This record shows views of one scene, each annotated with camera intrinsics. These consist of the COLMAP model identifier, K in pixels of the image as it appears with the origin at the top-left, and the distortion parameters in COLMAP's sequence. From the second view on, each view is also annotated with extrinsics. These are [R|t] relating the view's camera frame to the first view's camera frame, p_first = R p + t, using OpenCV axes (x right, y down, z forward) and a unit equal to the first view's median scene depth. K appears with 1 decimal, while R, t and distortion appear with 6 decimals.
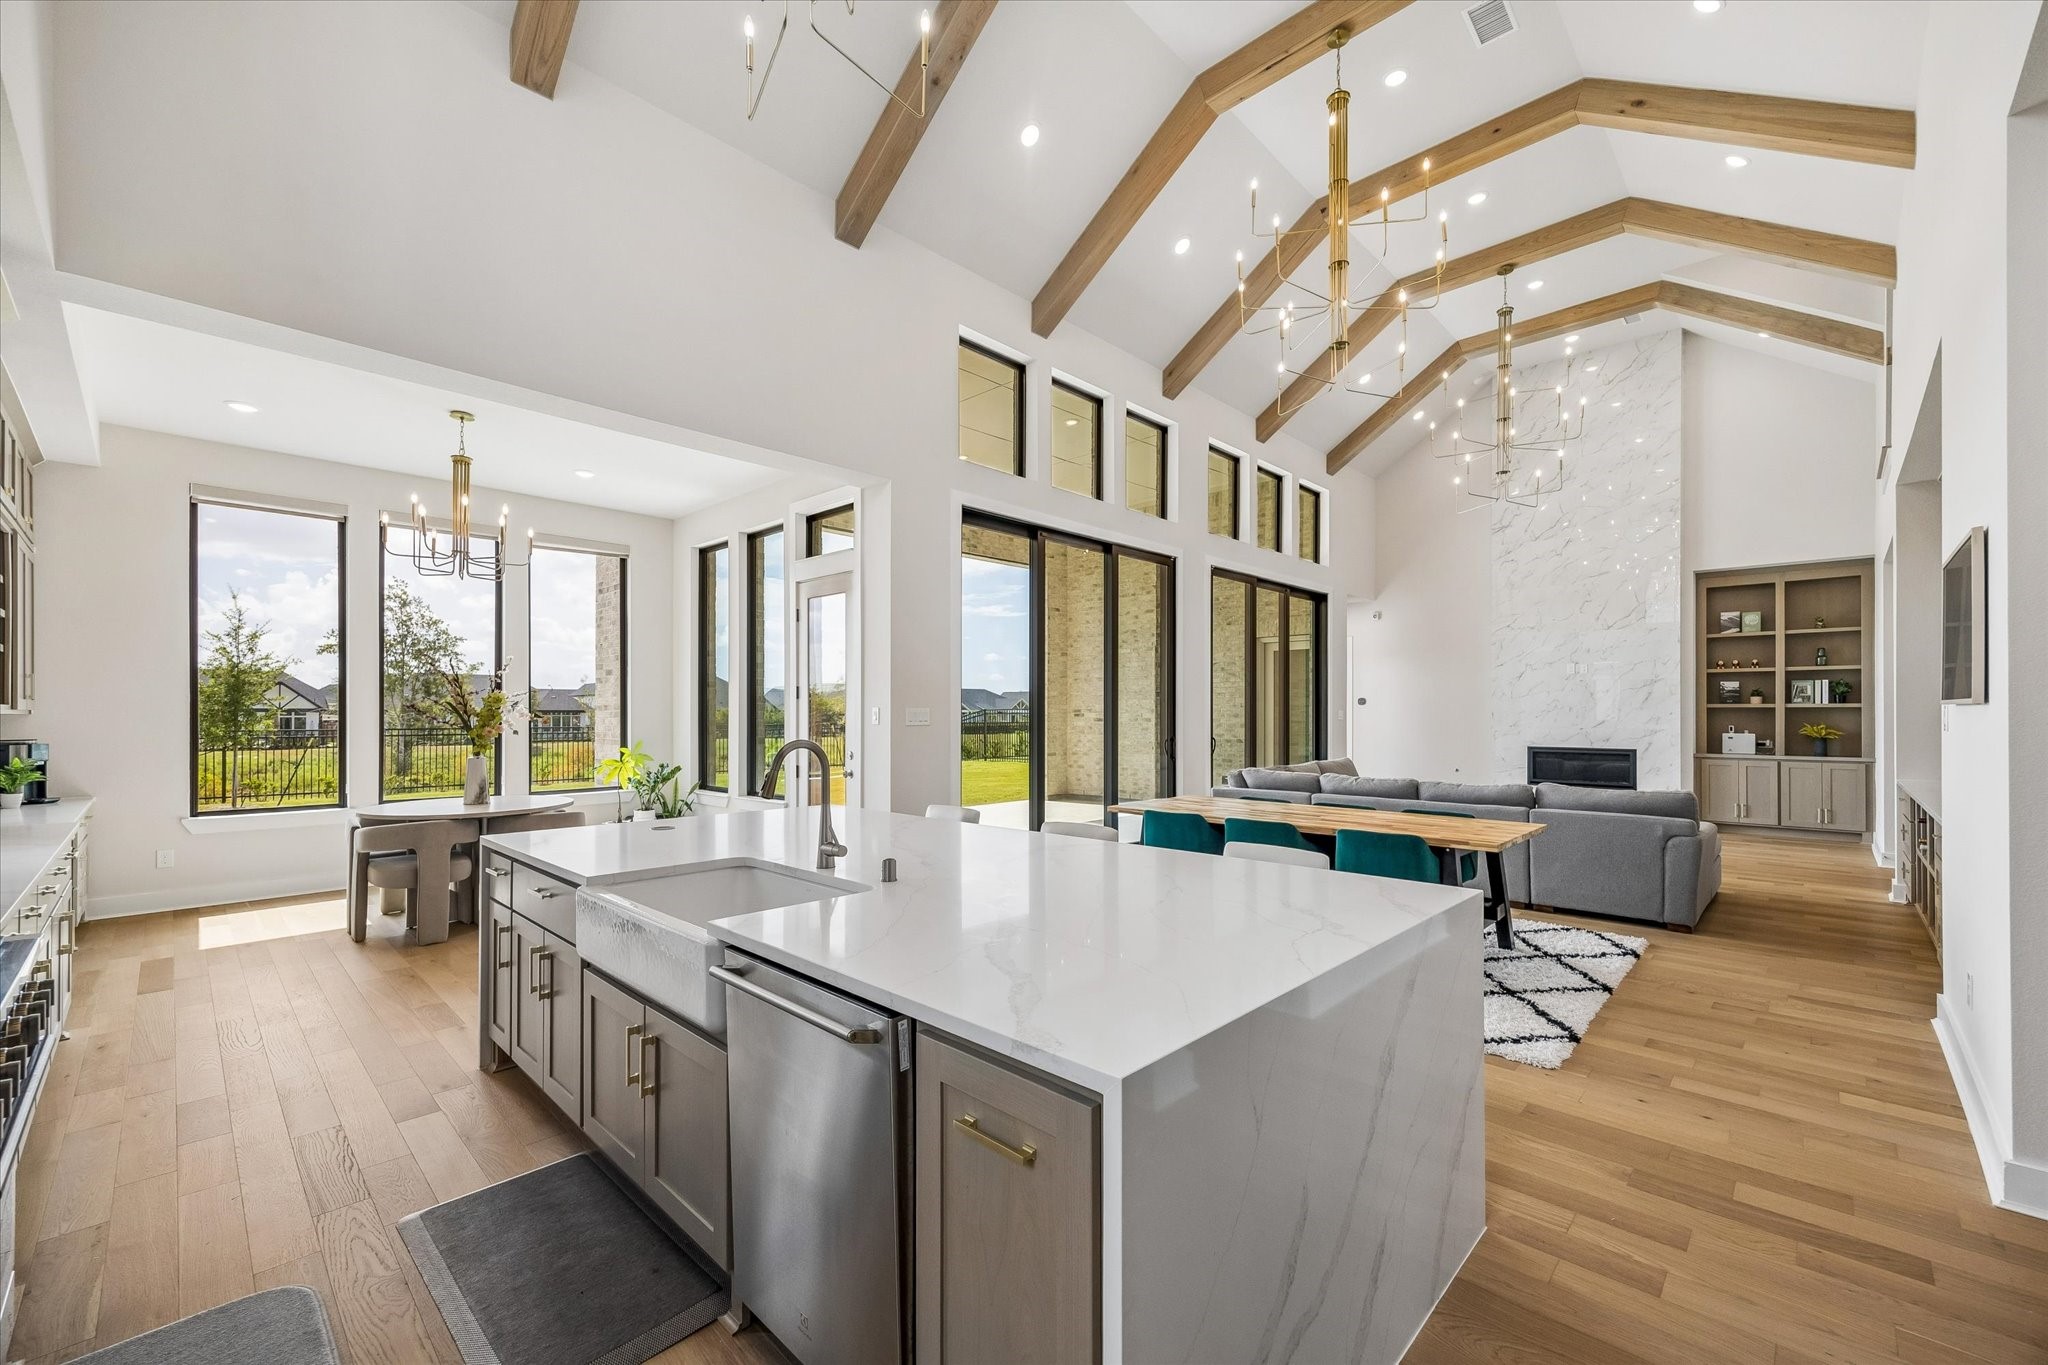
lens RADIAL K [[787.2, 0, 1022.5], [0, 787.2, 713.7], [0, 0, 1]] dist [-0.011232, -0.000152]
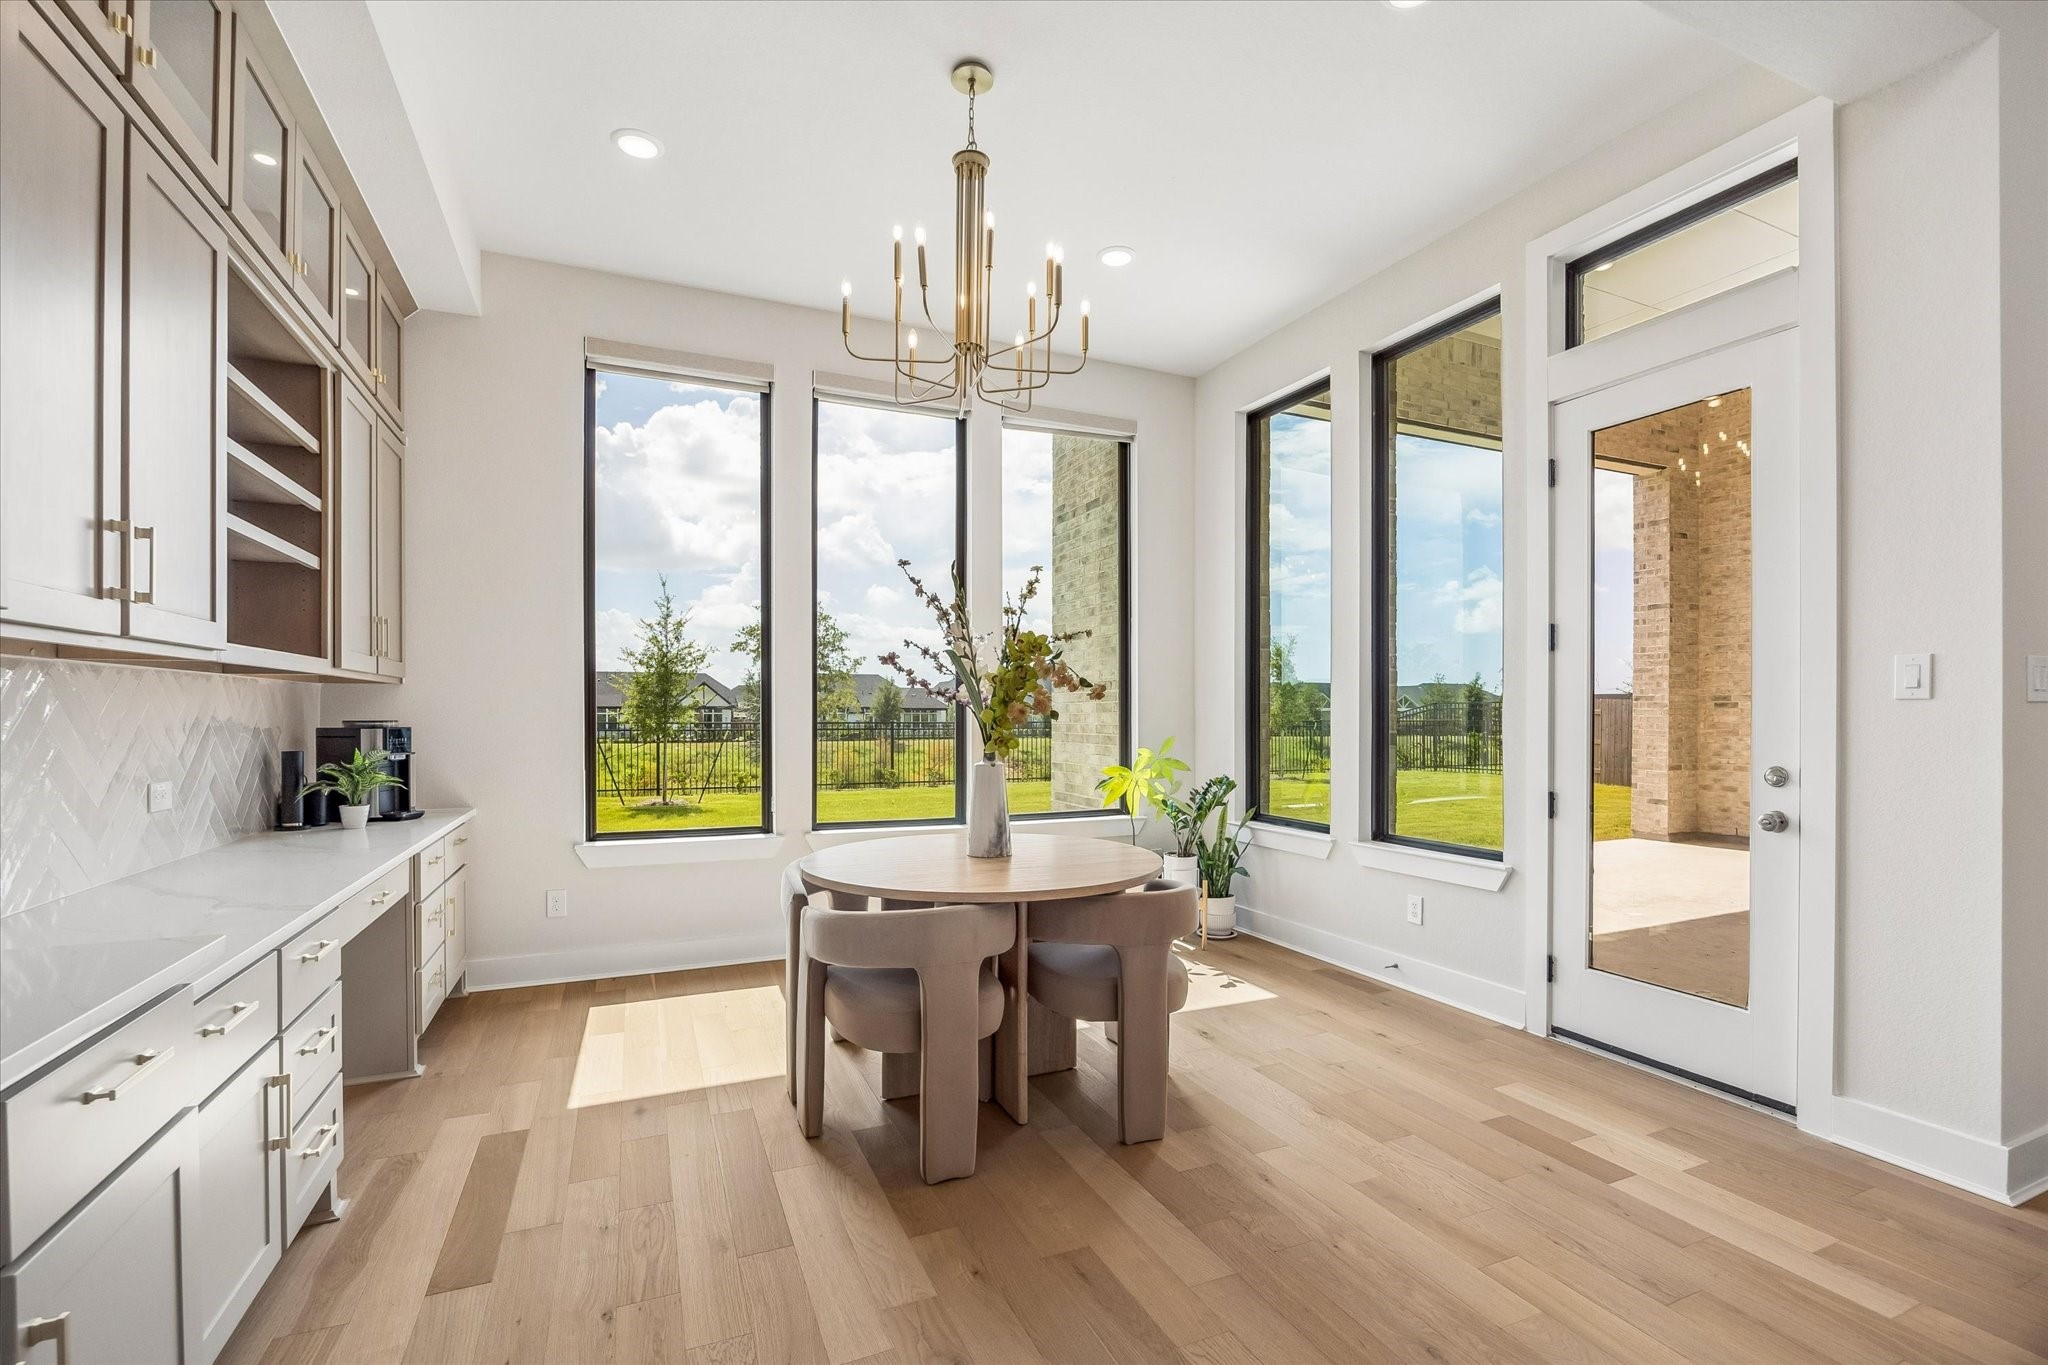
lens RADIAL K [[884.5, 0, 1026.0], [0, 884.5, 720.9], [0, 0, 1]] dist [-0.034042, -0.000067]
pose [[0.916722, 0.005465, -0.399487, -0.323984], [-0.001617, 0.999949, 0.009967, 0.016502], [0.399521, -0.008491, 0.916685, 0.352003]]
